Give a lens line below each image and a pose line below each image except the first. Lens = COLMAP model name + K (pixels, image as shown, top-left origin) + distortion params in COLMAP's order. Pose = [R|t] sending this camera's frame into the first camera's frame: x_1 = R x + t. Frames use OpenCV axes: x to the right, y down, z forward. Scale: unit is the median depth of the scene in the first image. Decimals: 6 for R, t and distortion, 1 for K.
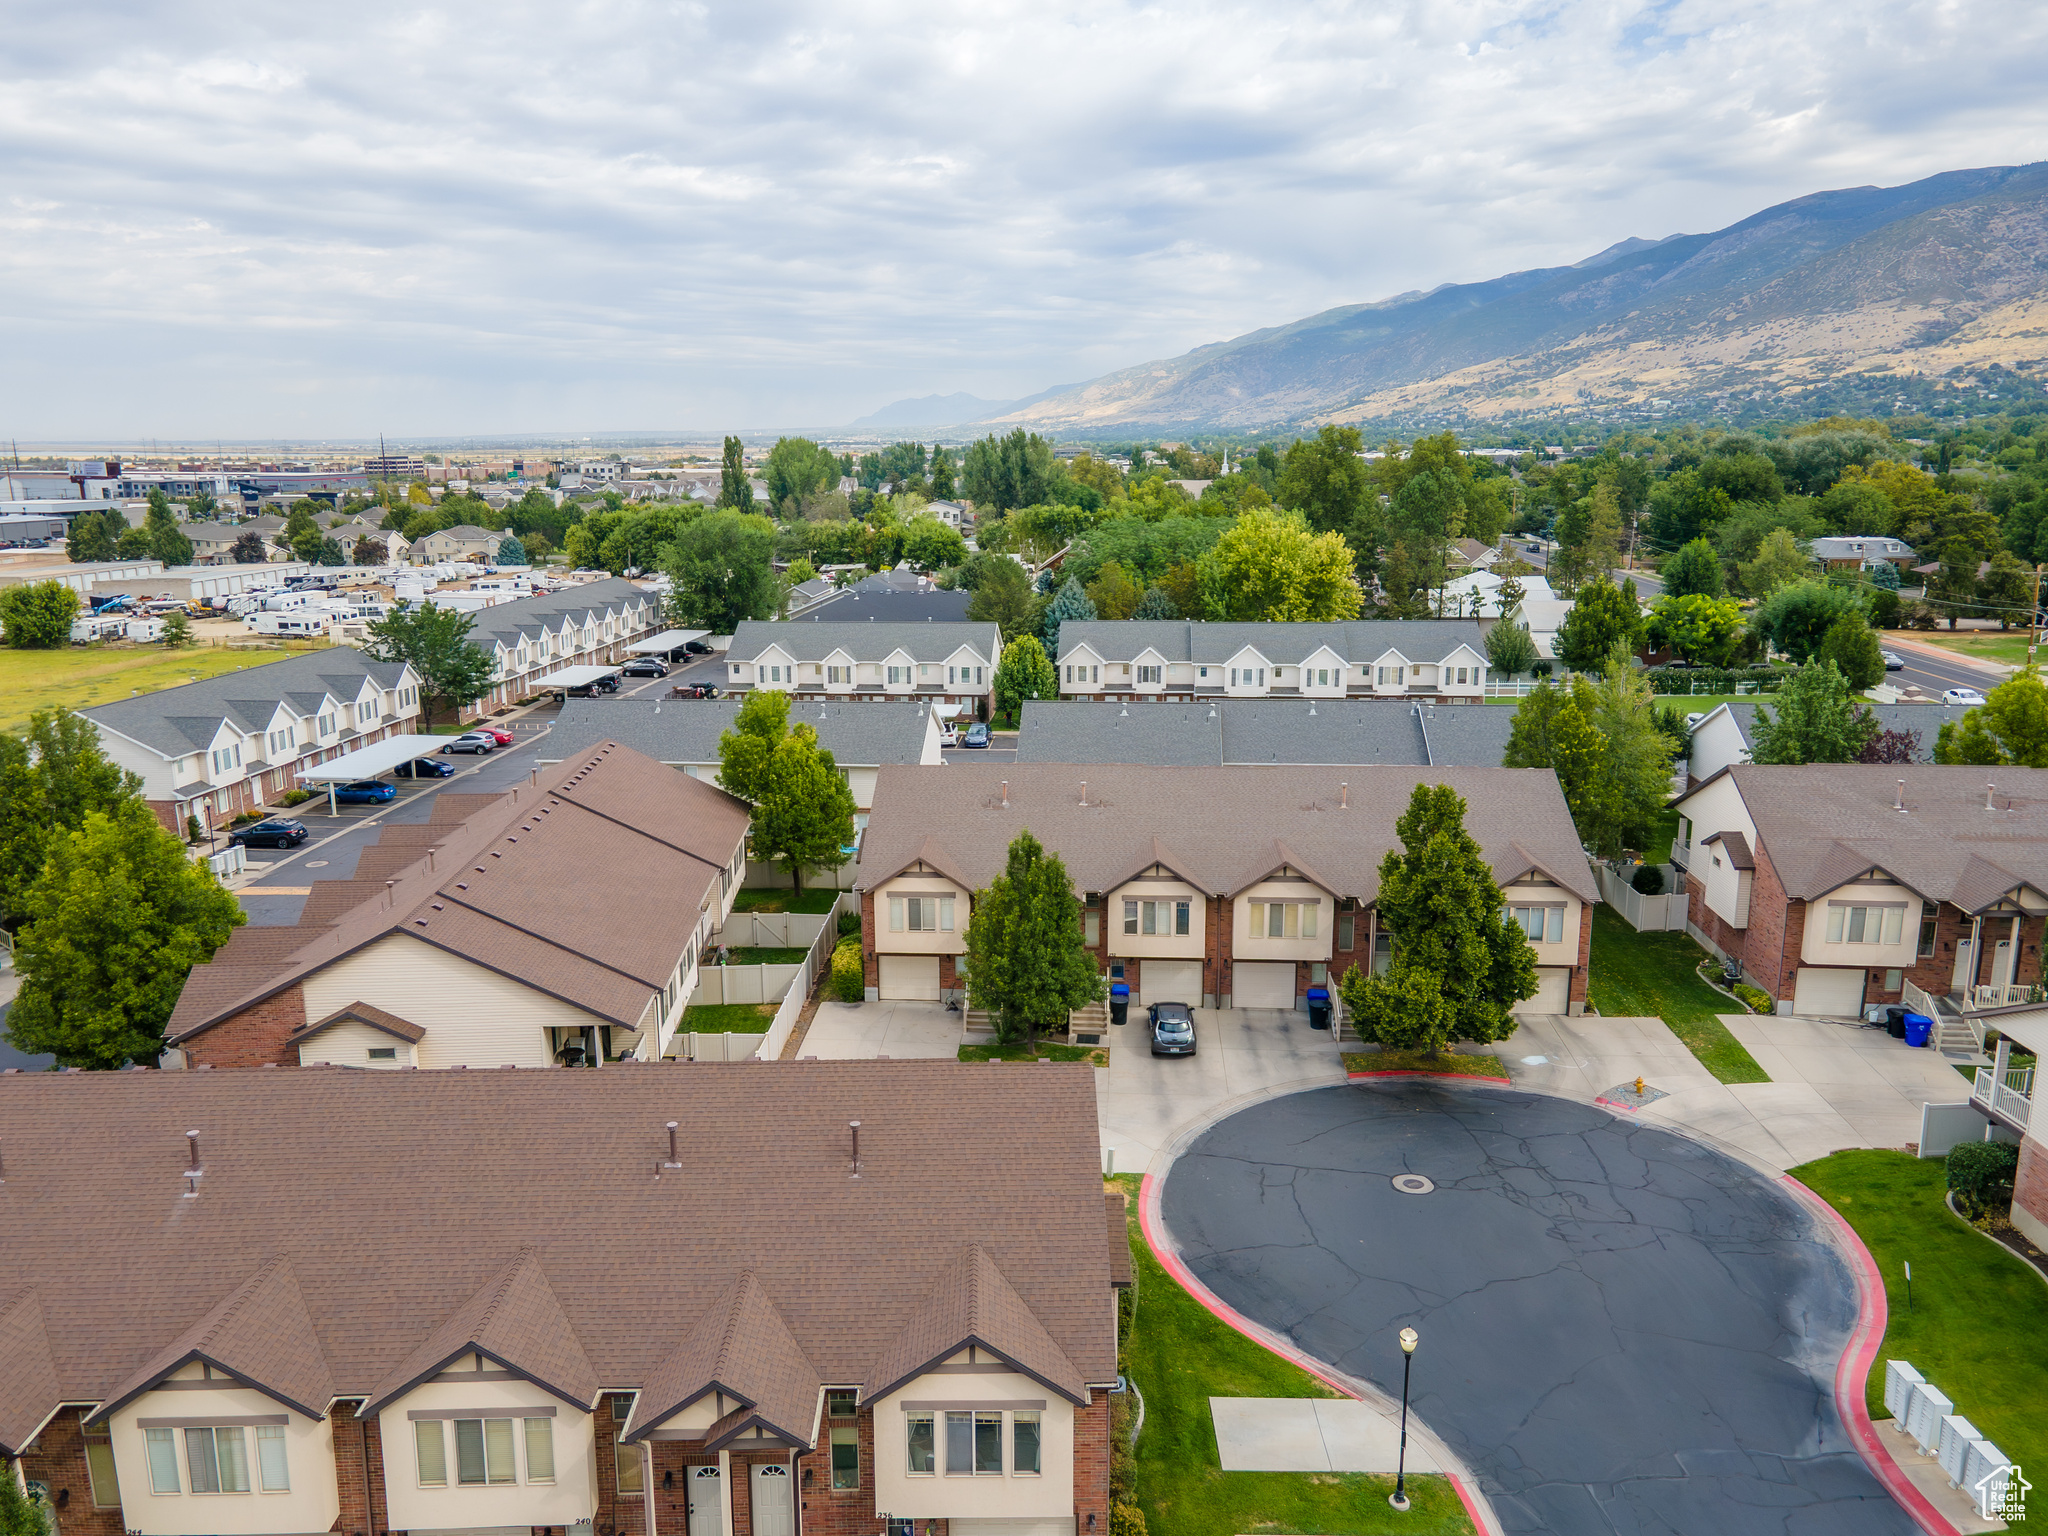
lens RADIAL K [[1533.9, 0, 1024.0], [0, 1533.9, 768.0], [0, 0, 1]] dist [0.036910, 0.010227]
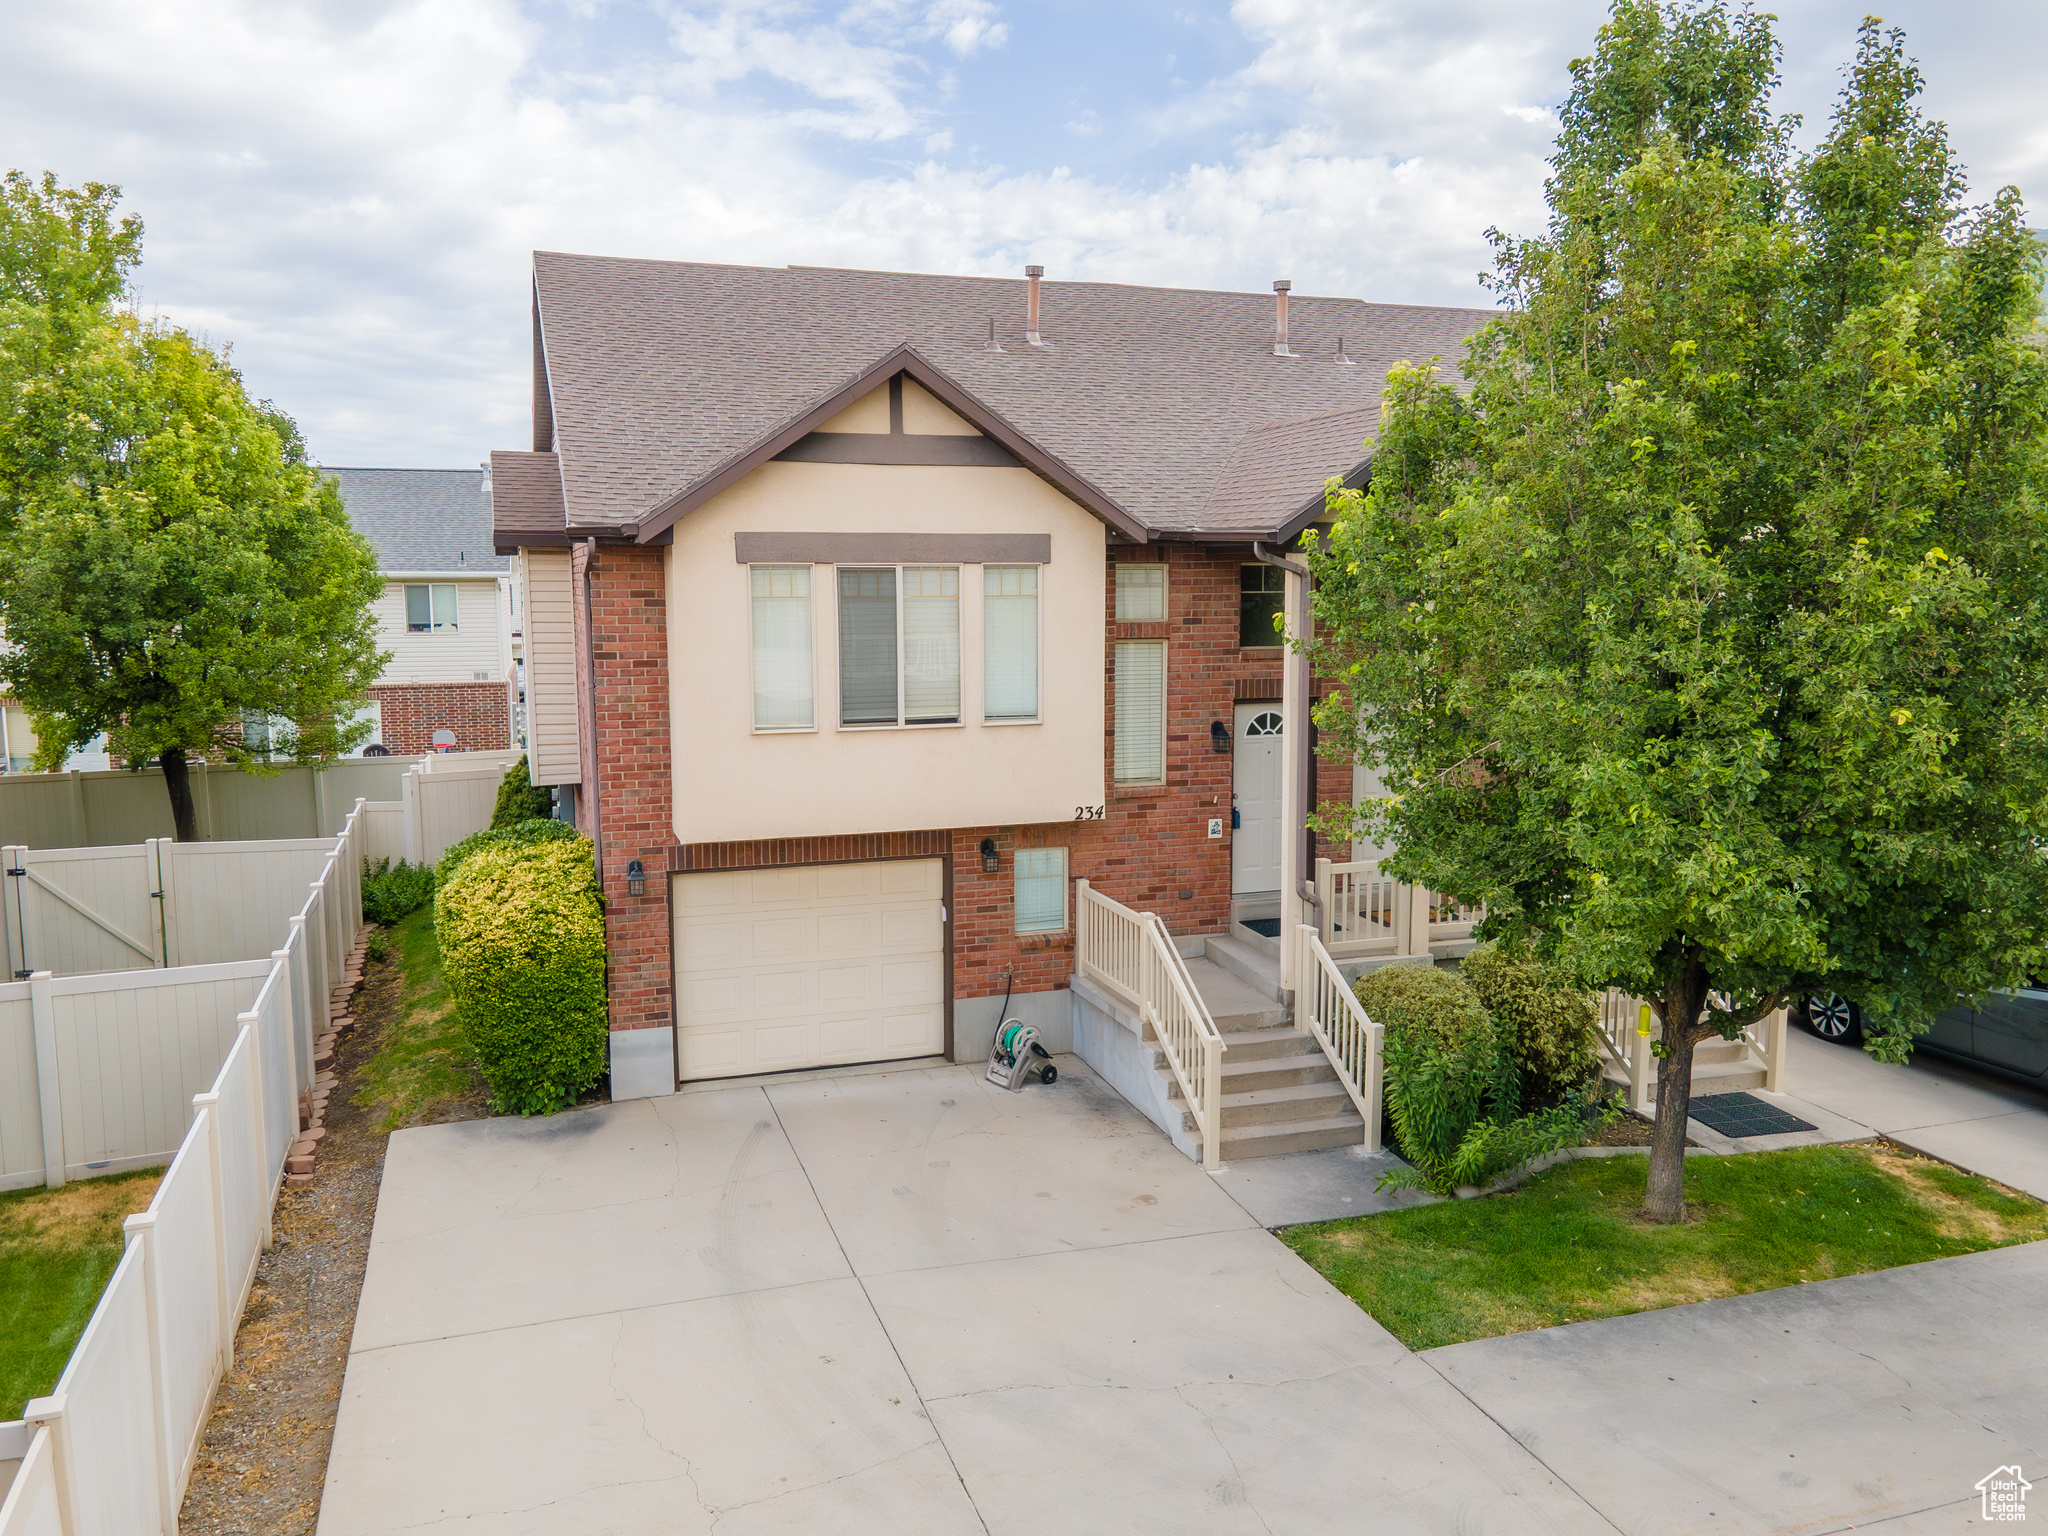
lens RADIAL K [[1533.9, 0, 1024.0], [0, 1533.9, 768.0], [0, 0, 1]] dist [0.036910, 0.010227]
pose [[0.928281, -0.046654, 0.368942, -0.131120], [0.082316, 0.993267, -0.081511, 0.131653], [-0.362656, 0.106035, 0.925871, 0.797443]]
